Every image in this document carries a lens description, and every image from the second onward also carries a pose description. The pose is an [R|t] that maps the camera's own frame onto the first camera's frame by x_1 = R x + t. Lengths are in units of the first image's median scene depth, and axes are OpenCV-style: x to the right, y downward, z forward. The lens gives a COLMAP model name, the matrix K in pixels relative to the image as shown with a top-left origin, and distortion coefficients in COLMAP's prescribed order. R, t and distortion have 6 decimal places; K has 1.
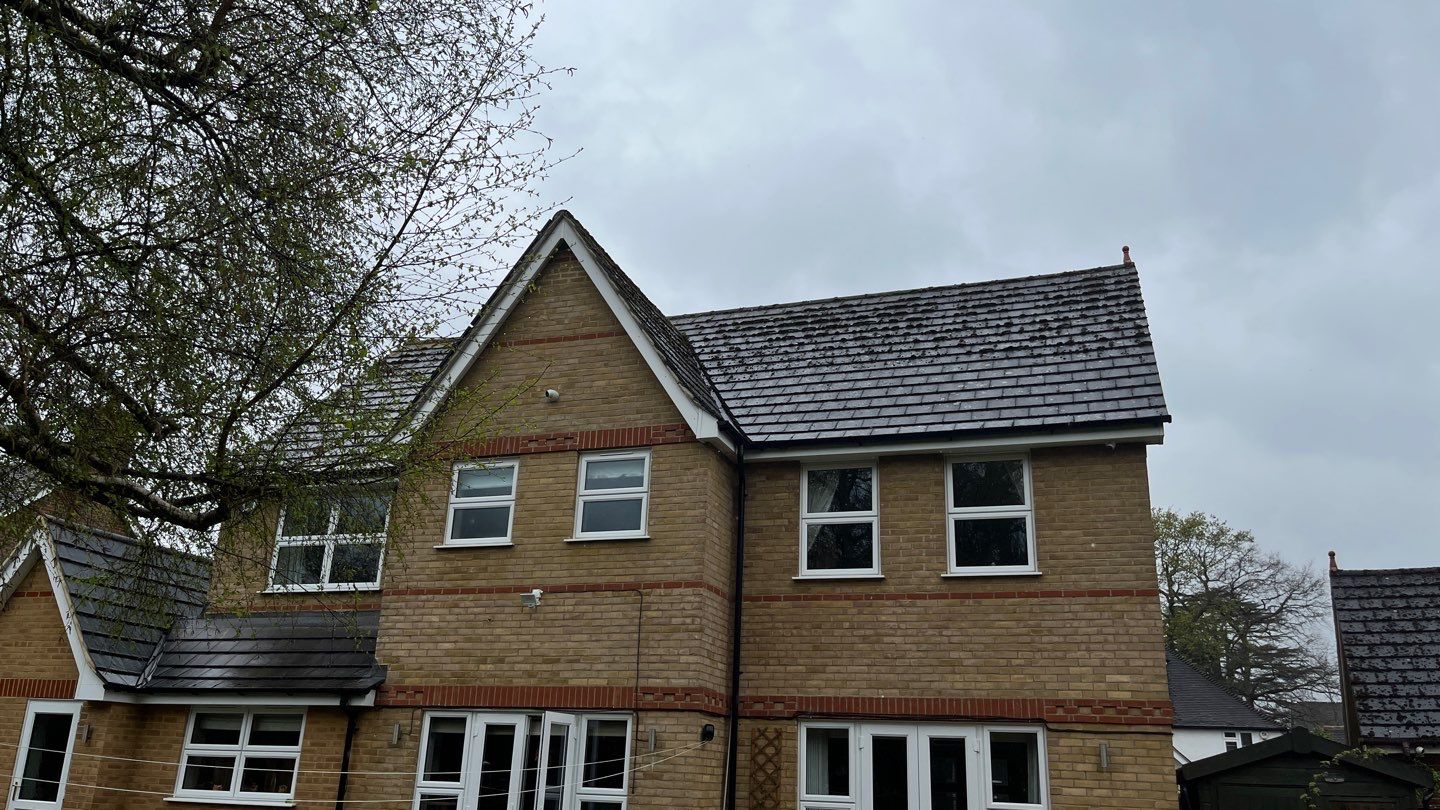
lens RADIAL K [[1106.2, 0, 720.0], [0, 1106.2, 405.0], [0, 0, 1]] dist [0.067517, -0.100054]
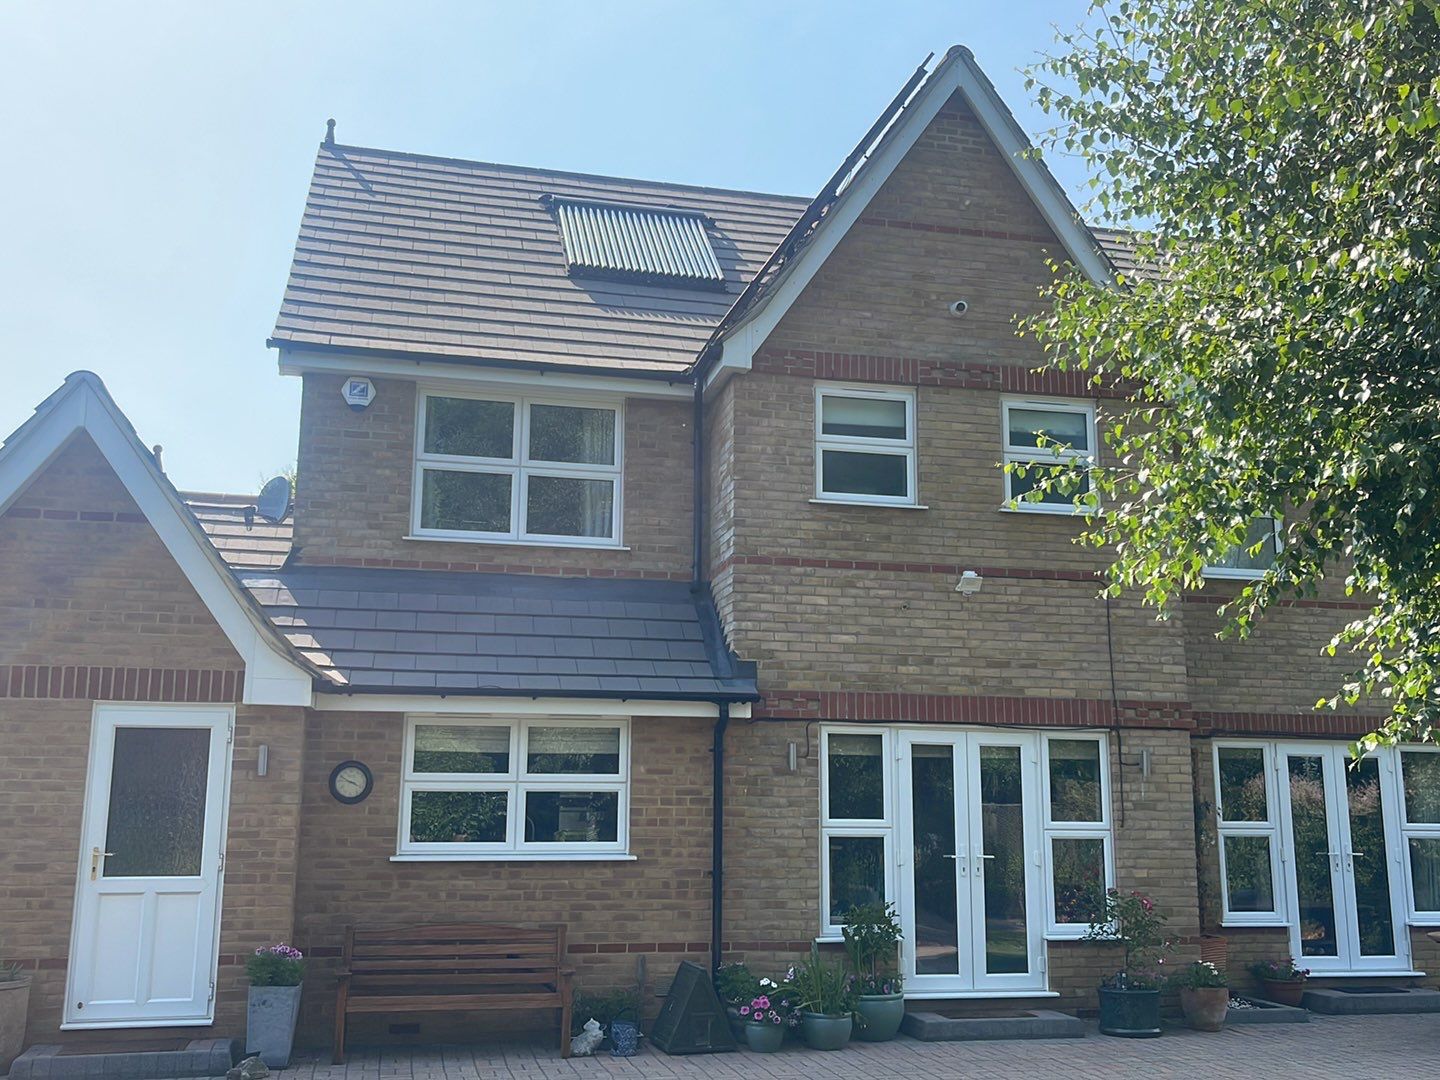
lens RADIAL K [[1417.5, 0, 716.1], [0, 1417.5, 545.5], [0, 0, 1]] dist [0.148840, -0.418011]
pose [[0.841205, 0.066993, 0.536550, -0.839922], [-0.150789, 0.981994, 0.113797, 0.065959], [-0.519266, -0.176633, 0.836160, 0.288724]]
